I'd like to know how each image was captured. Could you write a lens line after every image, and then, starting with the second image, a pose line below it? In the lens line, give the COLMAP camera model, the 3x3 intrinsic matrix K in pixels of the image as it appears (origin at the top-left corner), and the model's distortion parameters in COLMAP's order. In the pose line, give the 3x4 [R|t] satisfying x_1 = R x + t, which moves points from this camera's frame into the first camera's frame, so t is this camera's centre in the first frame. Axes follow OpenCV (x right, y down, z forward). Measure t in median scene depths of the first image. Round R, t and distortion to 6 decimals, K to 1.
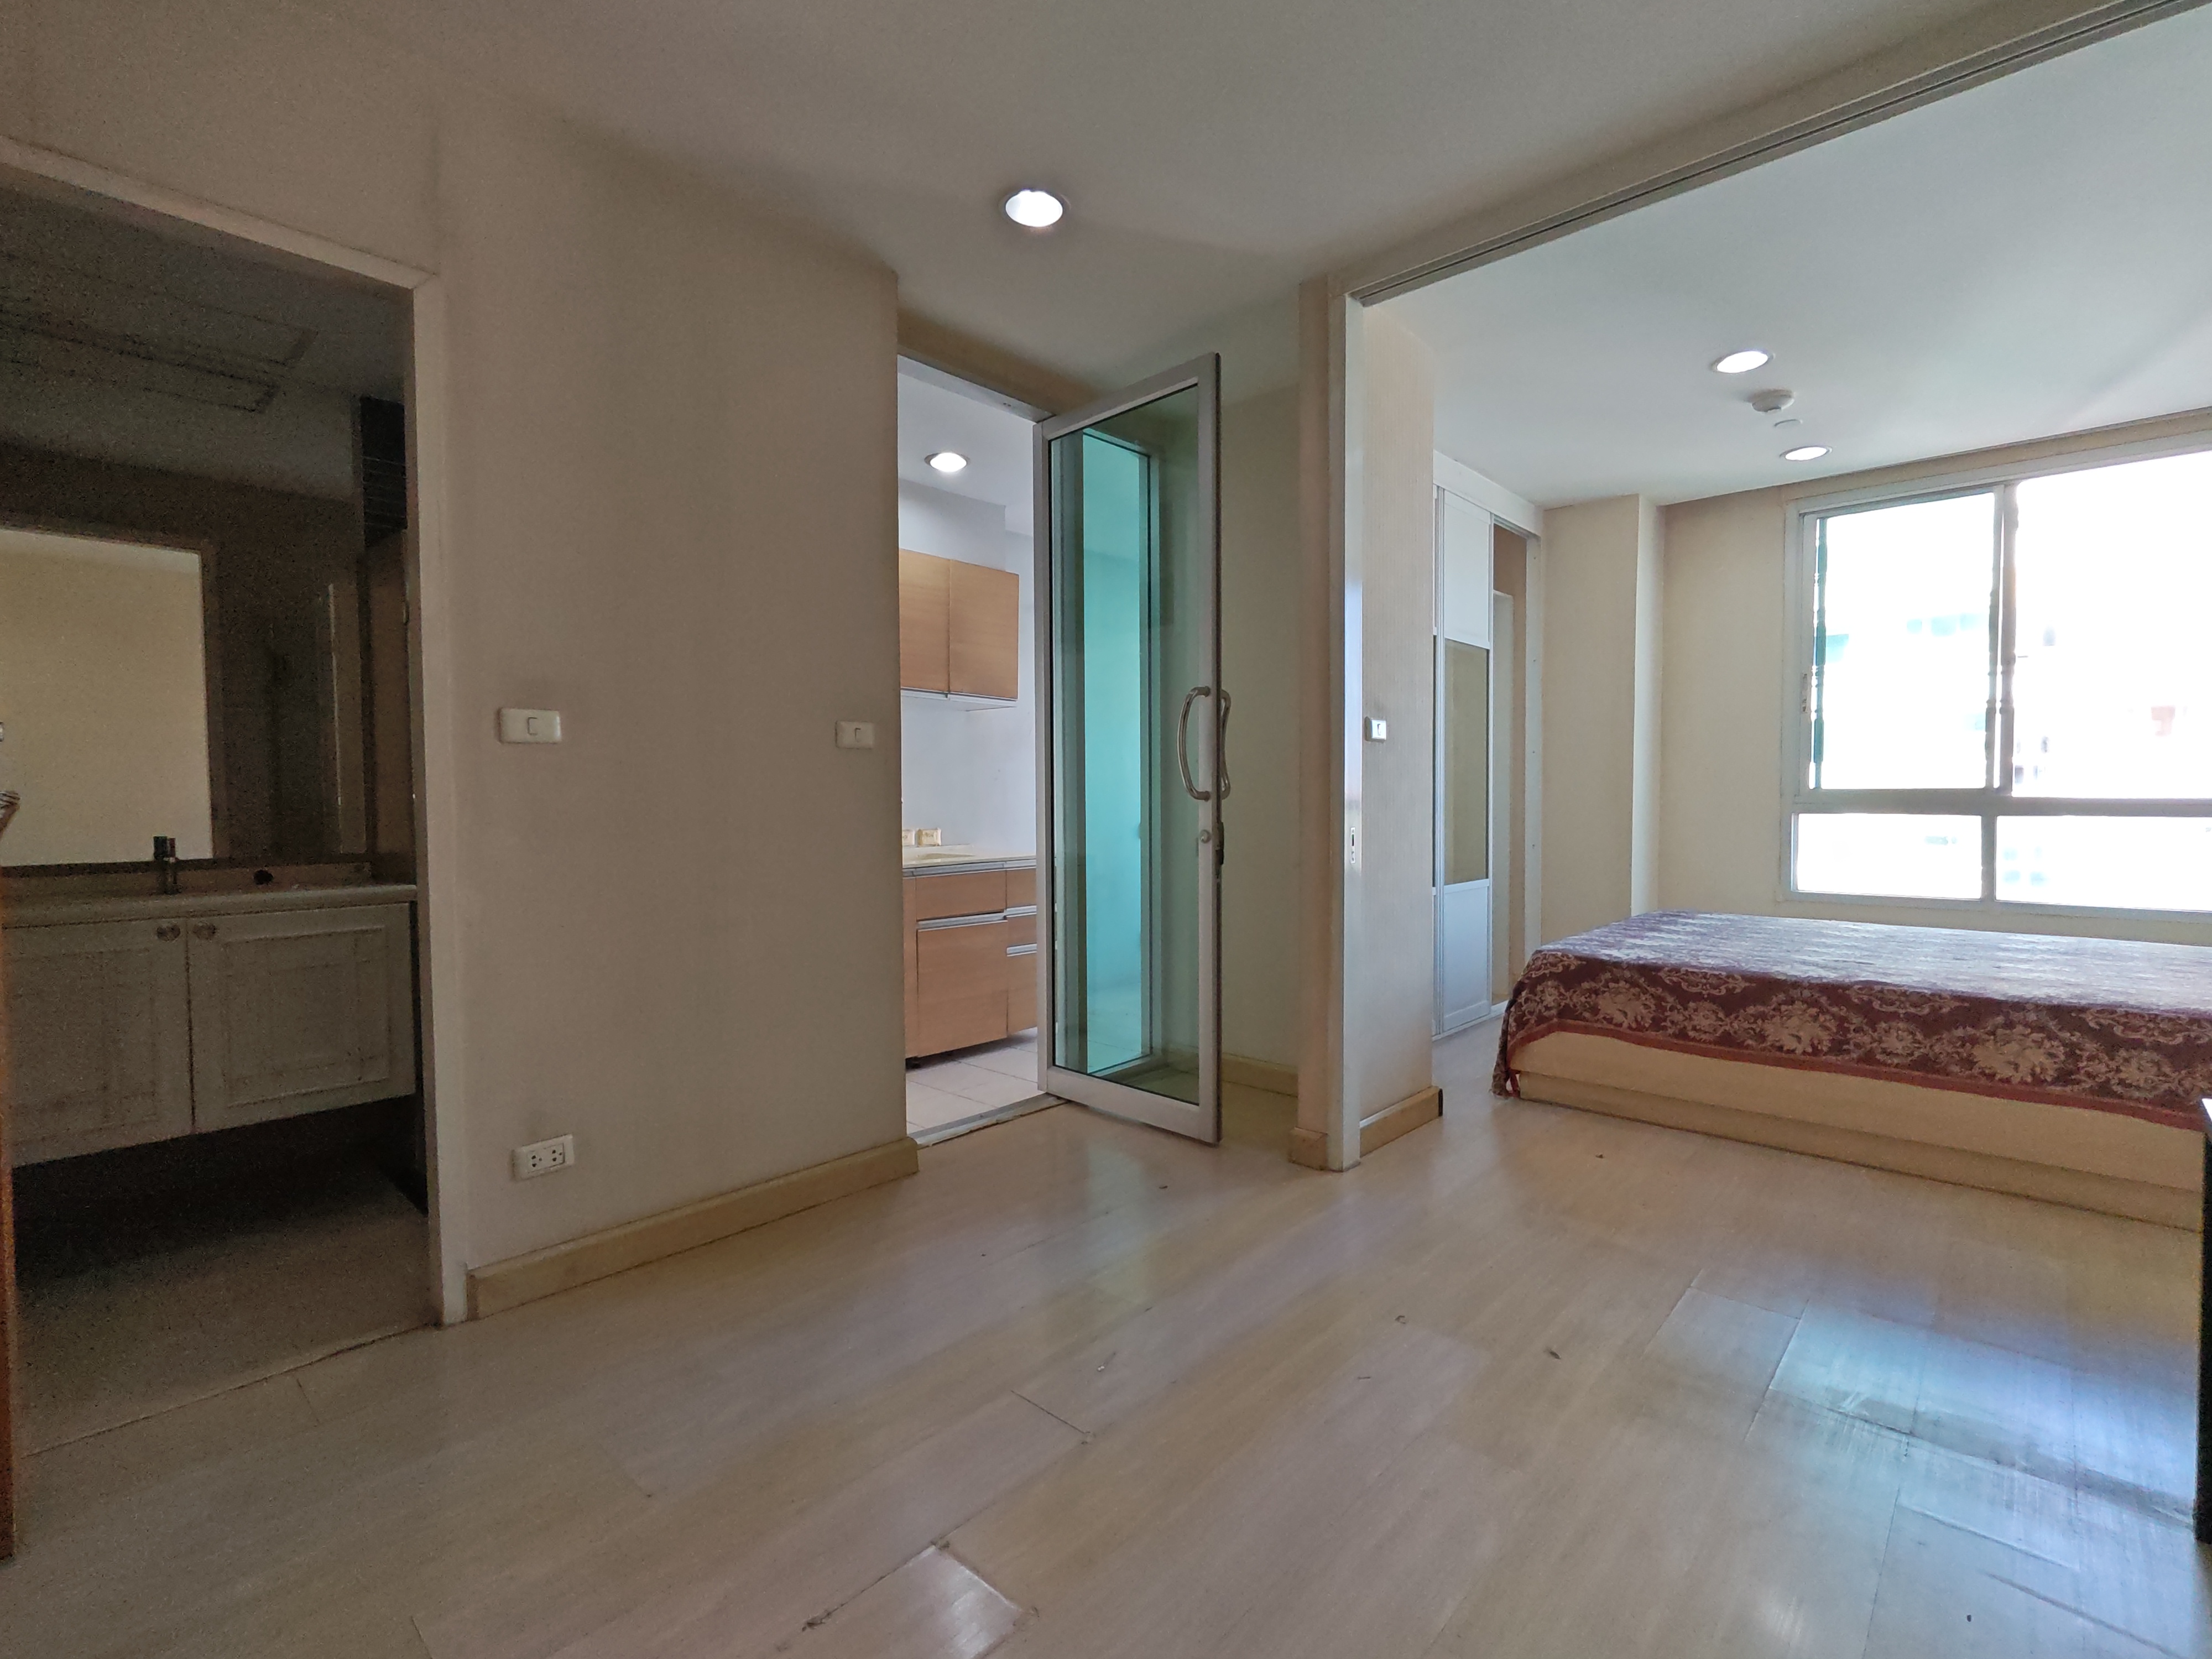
lens RADIAL K [[1021.0, 0, 1099.0], [0, 1021.0, 830.2], [0, 0, 1]] dist [0.000967, 0.000272]
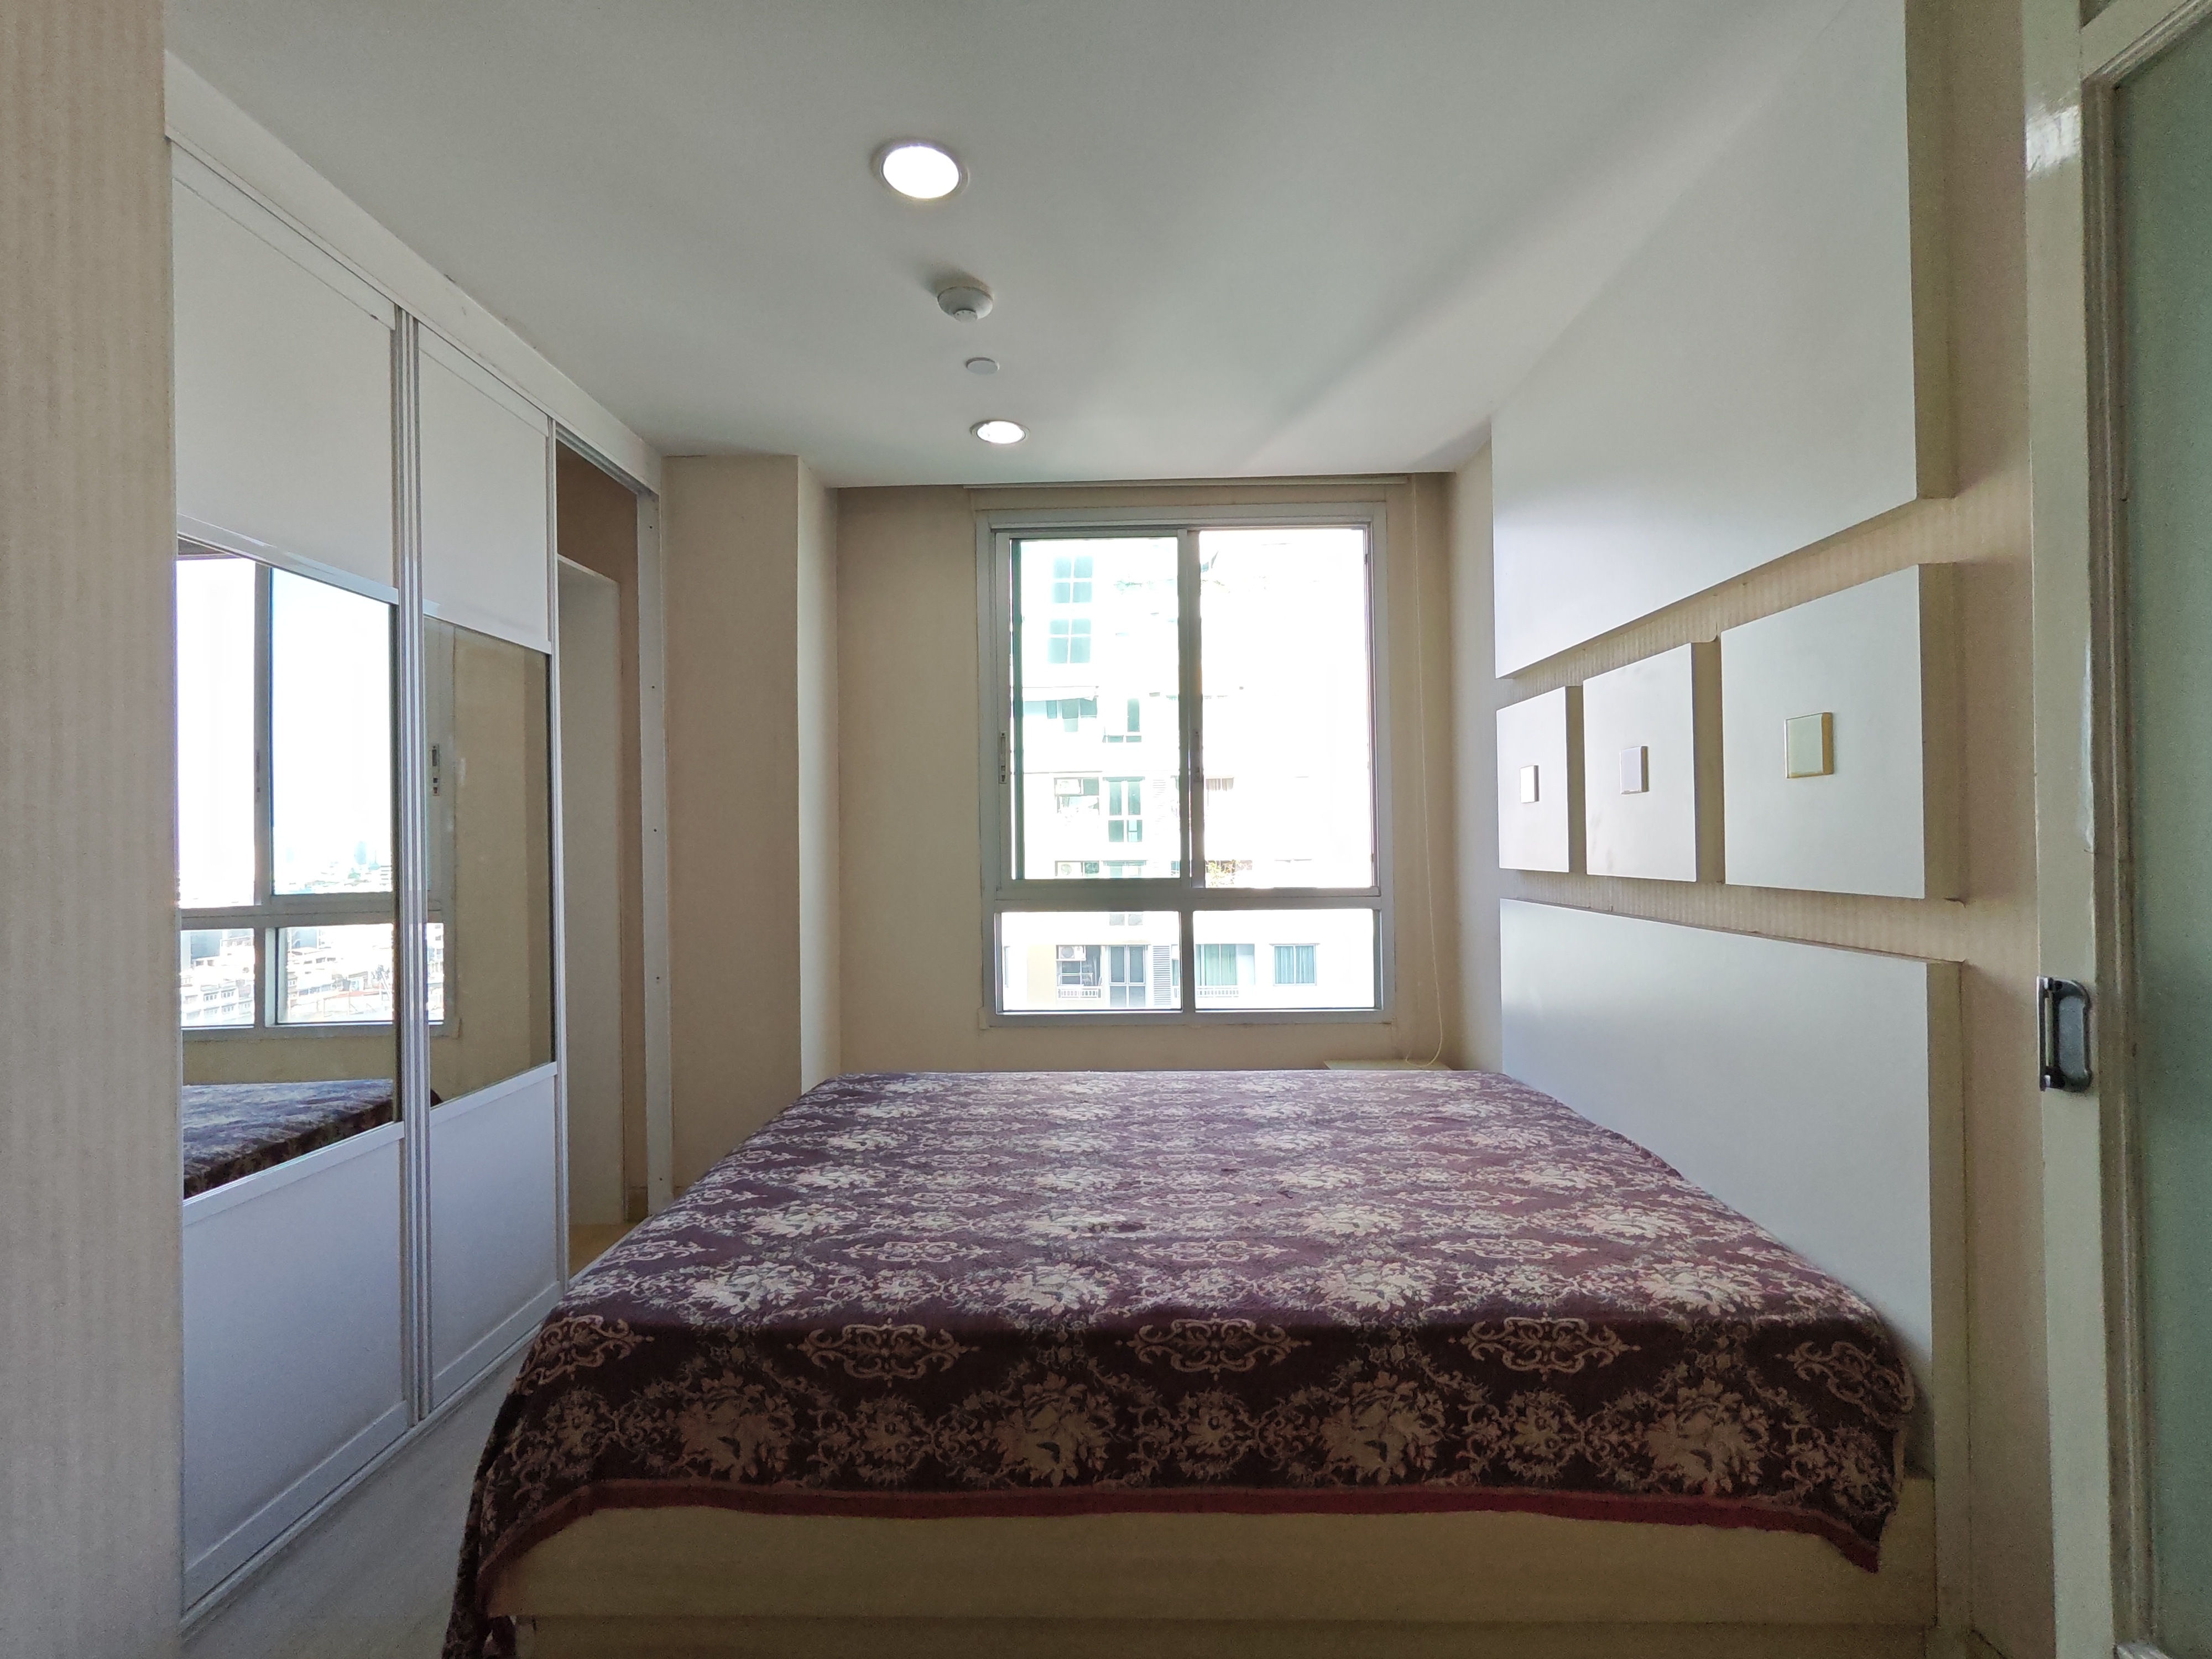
lens RADIAL K [[1021.0, 0, 1099.0], [0, 1021.0, 830.2], [0, 0, 1]] dist [0.000967, 0.000272]
pose [[0.750147, -0.000875, 0.661270, 0.340059], [0.032853, 0.998814, -0.035946, -0.071684], [-0.660454, 0.048689, 0.749286, 0.546229]]
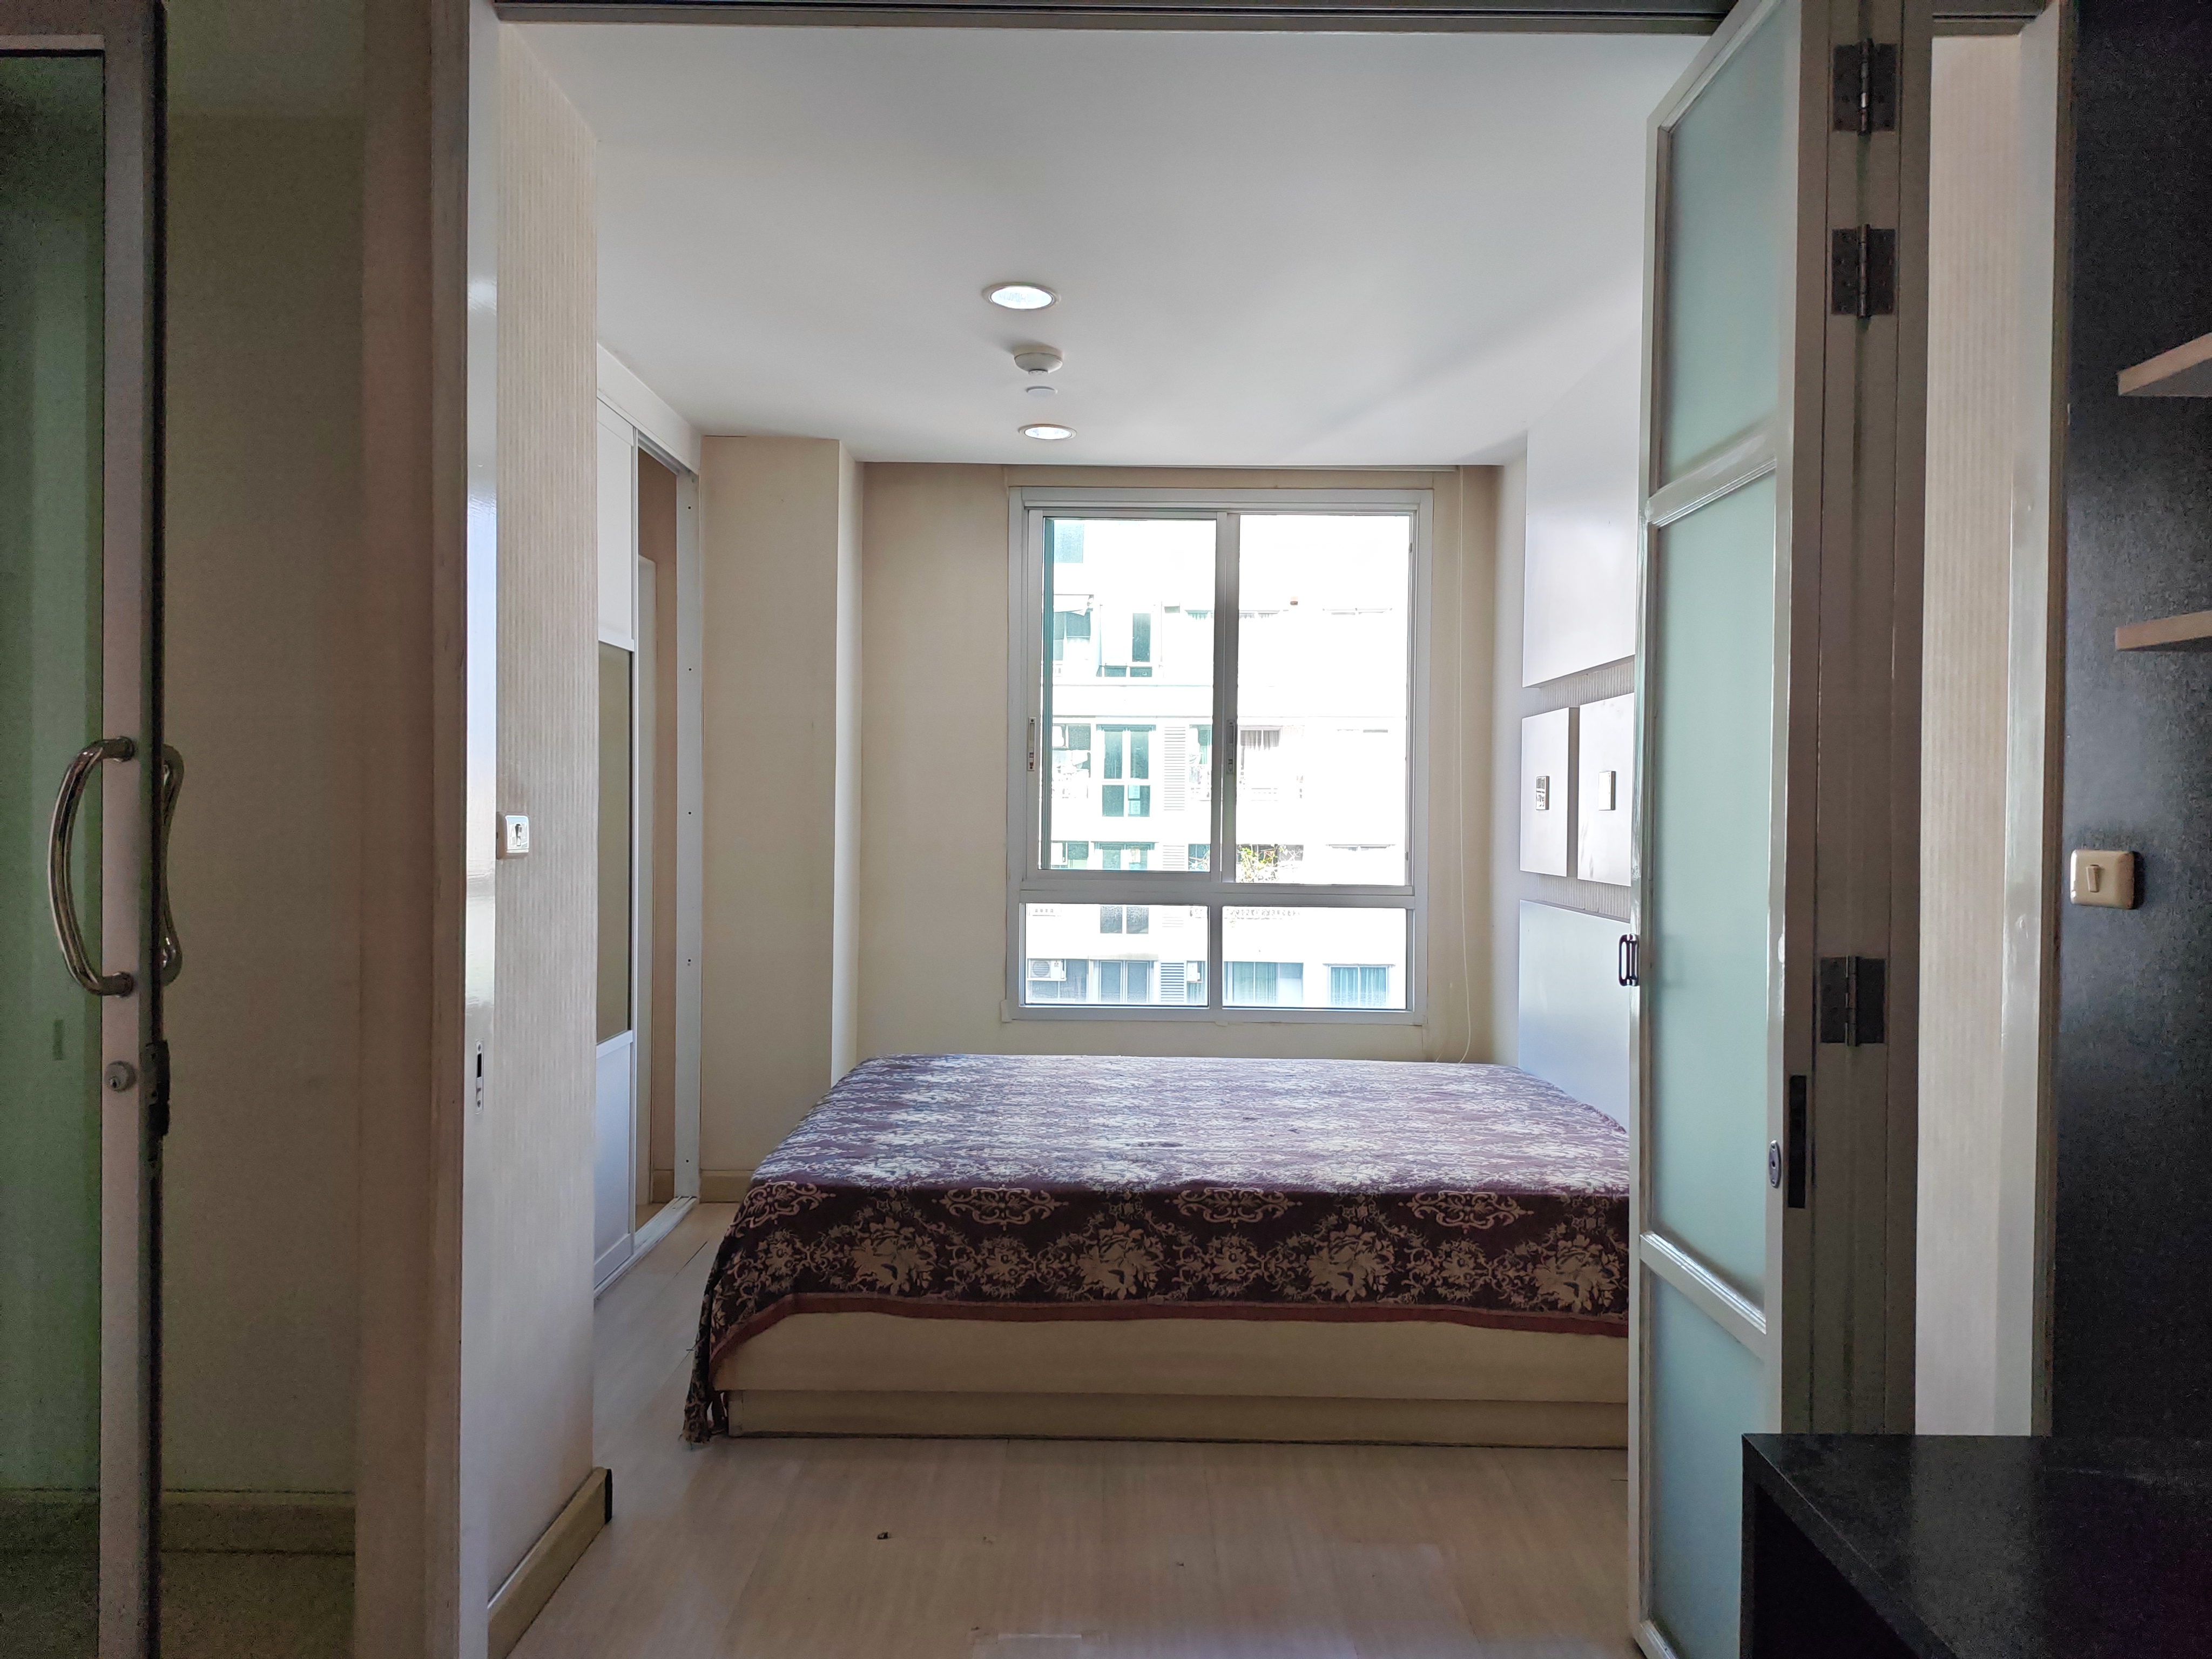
lens RADIAL K [[1502.7, 0, 1110.1], [0, 1502.7, 821.4], [0, 0, 1]] dist [0.131251, -0.184907]
pose [[0.737308, 0.005307, 0.675535, -0.028592], [0.009386, 0.999792, -0.018099, -0.082979], [-0.675491, 0.019685, 0.737105, 0.204915]]
